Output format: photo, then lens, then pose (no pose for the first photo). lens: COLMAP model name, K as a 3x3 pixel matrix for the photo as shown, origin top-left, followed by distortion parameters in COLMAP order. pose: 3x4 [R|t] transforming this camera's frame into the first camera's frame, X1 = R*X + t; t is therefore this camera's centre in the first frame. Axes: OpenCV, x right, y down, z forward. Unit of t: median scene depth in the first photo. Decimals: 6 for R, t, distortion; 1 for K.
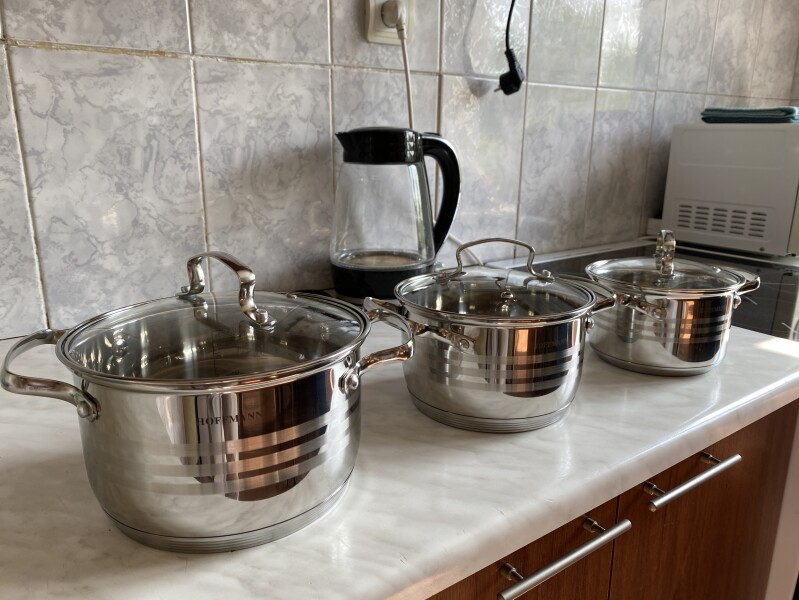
lens RADIAL K [[618.1, 0, 400.4], [0, 618.1, 301.1], [0, 0, 1]] dist [-0.012823, -0.003315]
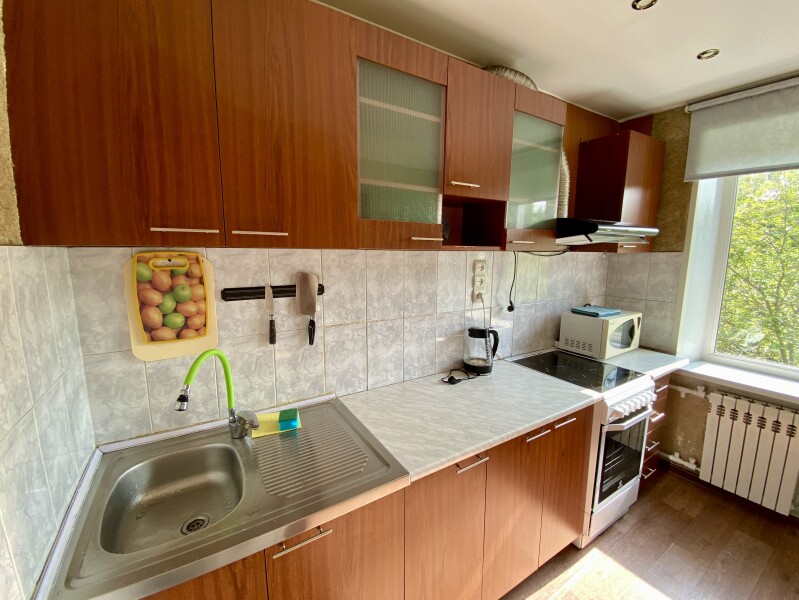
lens RADIAL K [[328.3, 0, 394.1], [0, 328.3, 297.6], [0, 0, 1]] dist [0.002922, 0.000072]
pose [[0.995929, 0.006264, -0.089928, -0.315699], [-0.018037, 0.991257, -0.130704, -0.159331], [0.088323, 0.131794, 0.987334, -0.913791]]
